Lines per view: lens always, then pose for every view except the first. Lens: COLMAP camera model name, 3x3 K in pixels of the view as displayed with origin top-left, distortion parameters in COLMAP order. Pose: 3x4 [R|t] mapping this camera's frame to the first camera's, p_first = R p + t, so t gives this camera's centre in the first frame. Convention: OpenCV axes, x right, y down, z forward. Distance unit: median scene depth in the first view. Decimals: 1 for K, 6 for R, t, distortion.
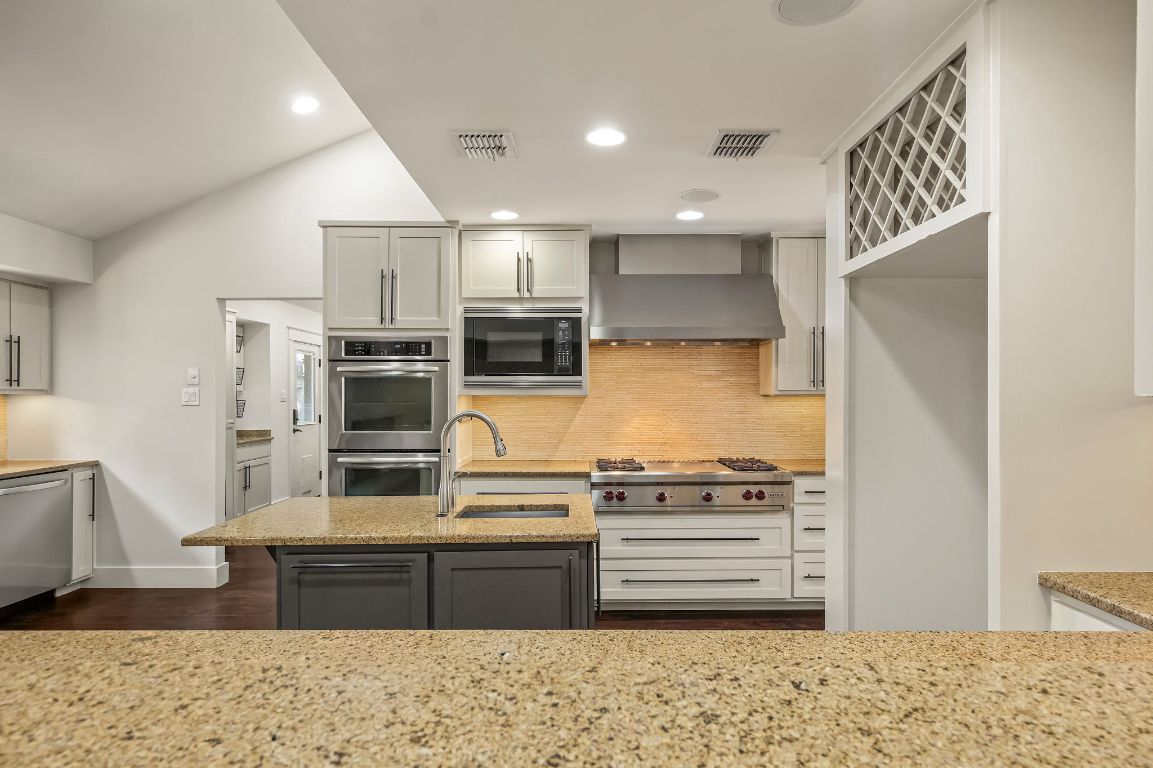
lens RADIAL K [[637.3, 0, 588.7], [0, 637.3, 393.5], [0, 0, 1]] dist [0.002223, -0.001236]
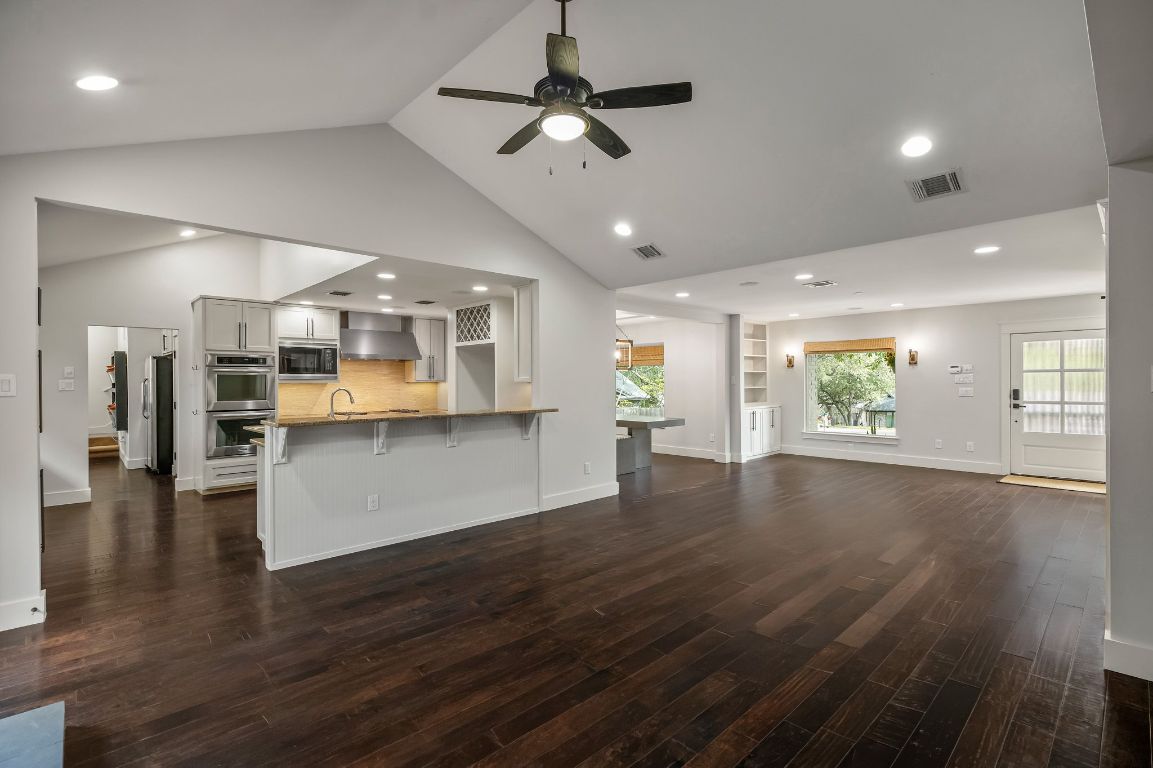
lens RADIAL K [[539.4, 0, 575.7], [0, 539.4, 380.4], [0, 0, 1]] dist [0.009035, 0.000035]
pose [[0.734733, -0.002030, 0.678353, -0.693128], [0.003949, 0.999991, -0.001284, -0.000144], [-0.678345, 0.003622, 0.734735, -0.987871]]
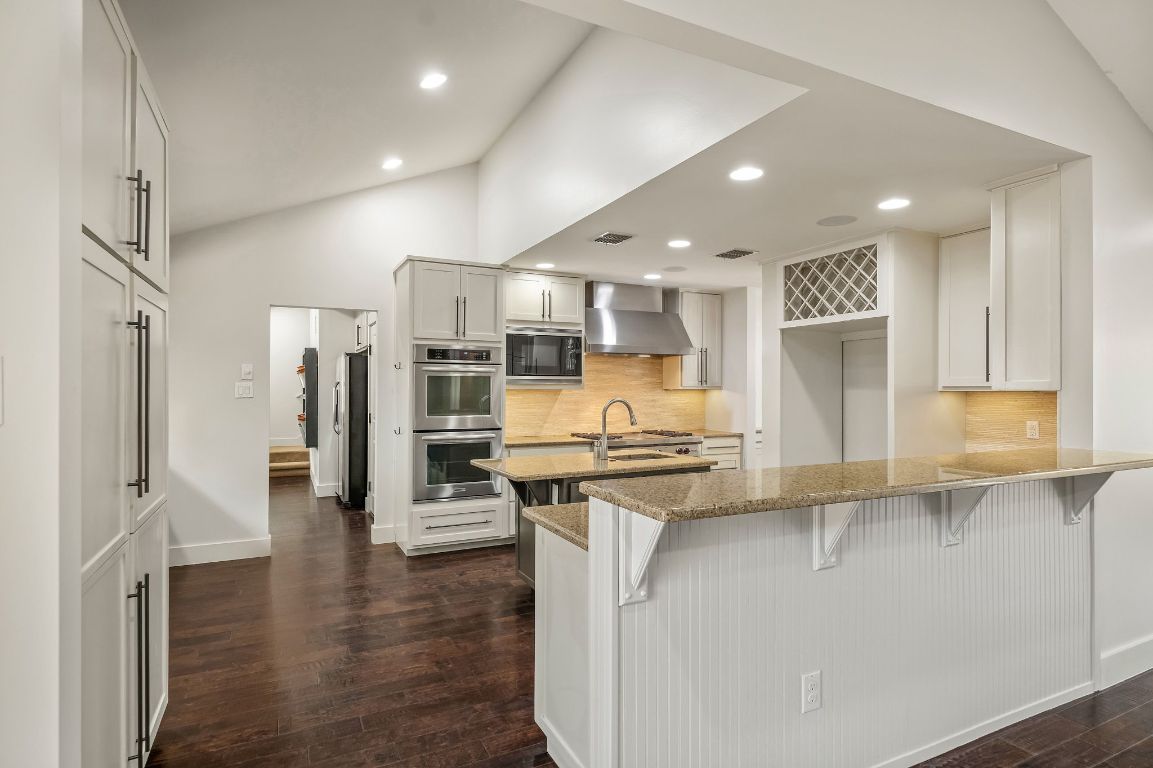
lens RADIAL K [[594.1, 0, 571.5], [0, 594.1, 384.6], [0, 0, 1]] dist [0.003288, 0.000161]
pose [[0.900133, 0.005500, 0.435581, -0.636866], [-0.003281, 0.999978, -0.005846, -0.000194], [-0.435603, 0.003833, 0.900131, -0.234676]]
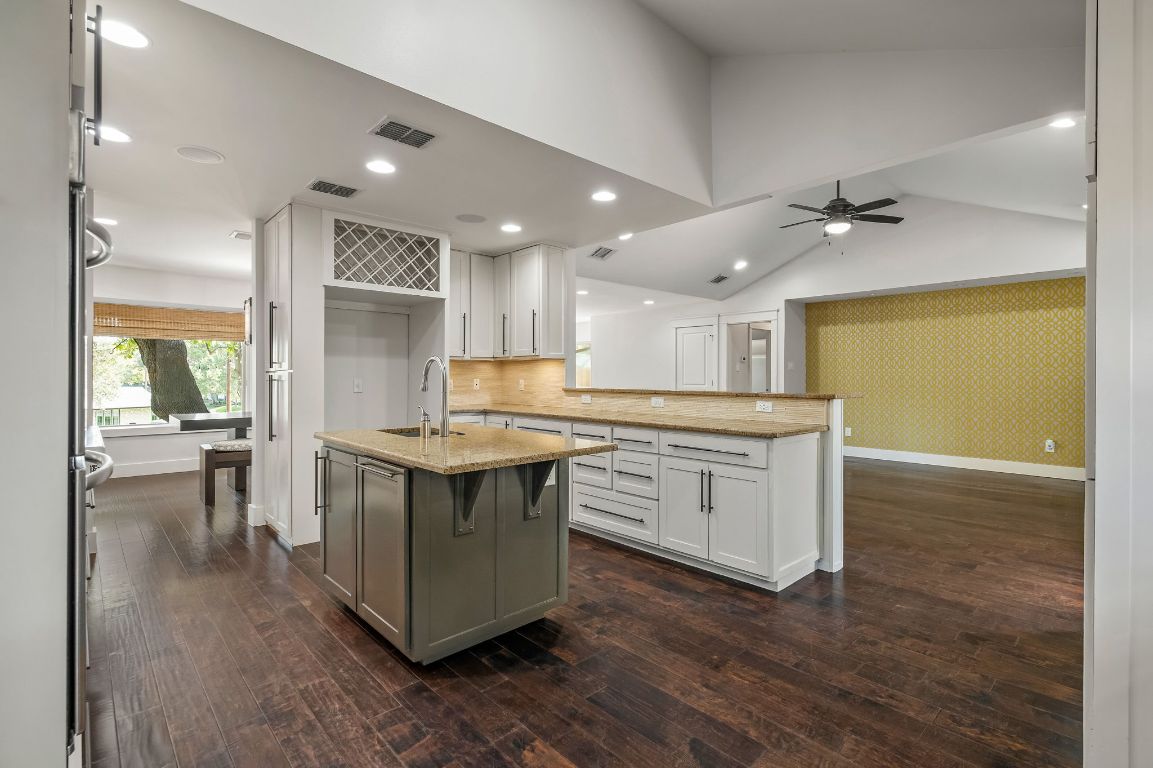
lens RADIAL K [[539.4, 0, 585.0], [0, 539.4, 381.6], [0, 0, 1]] dist [0.009035, 0.000035]
pose [[-0.686792, -0.009115, 0.726797, -0.774466], [-0.004917, 0.999957, 0.007895, 0.043266], [-0.726837, 0.001849, -0.686807, 1.000298]]
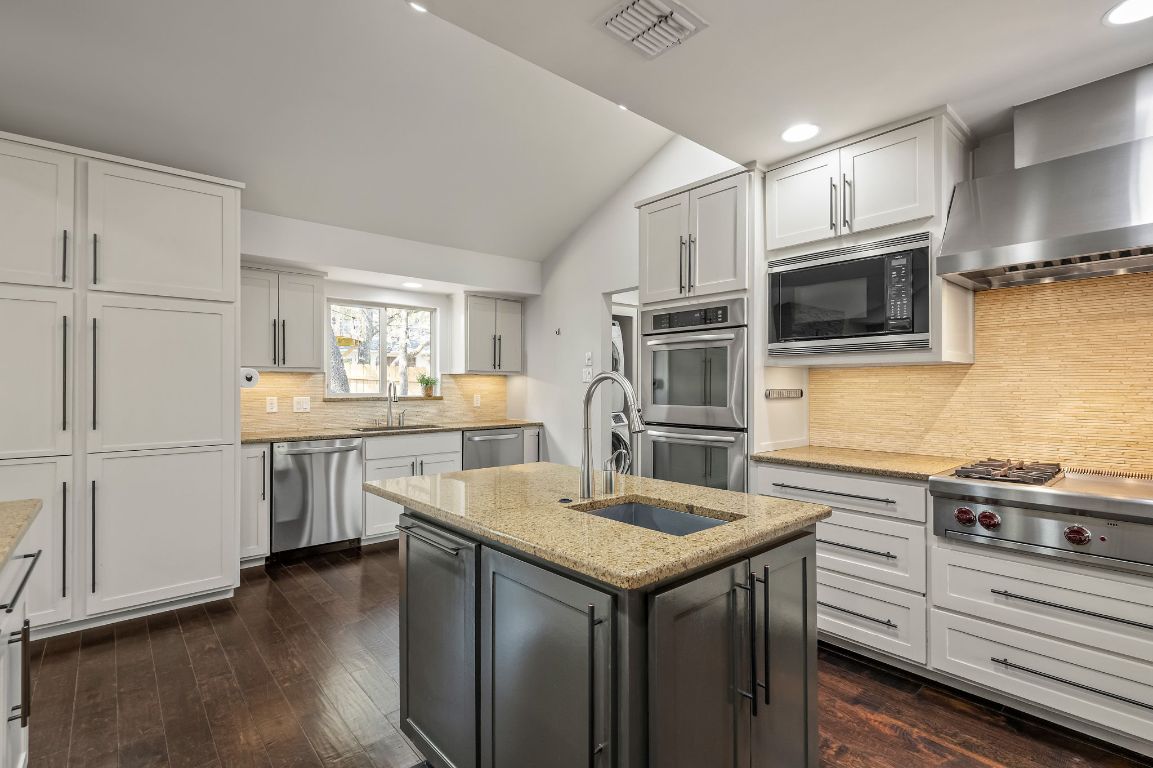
lens RADIAL K [[539.4, 0, 577.7], [0, 539.4, 383.8], [0, 0, 1]] dist [0.009035, 0.000035]
pose [[0.658220, -0.002644, -0.752821, 0.177759], [0.003467, 0.999994, -0.000481, 0.026164], [0.752818, -0.002294, 0.658225, 0.340617]]
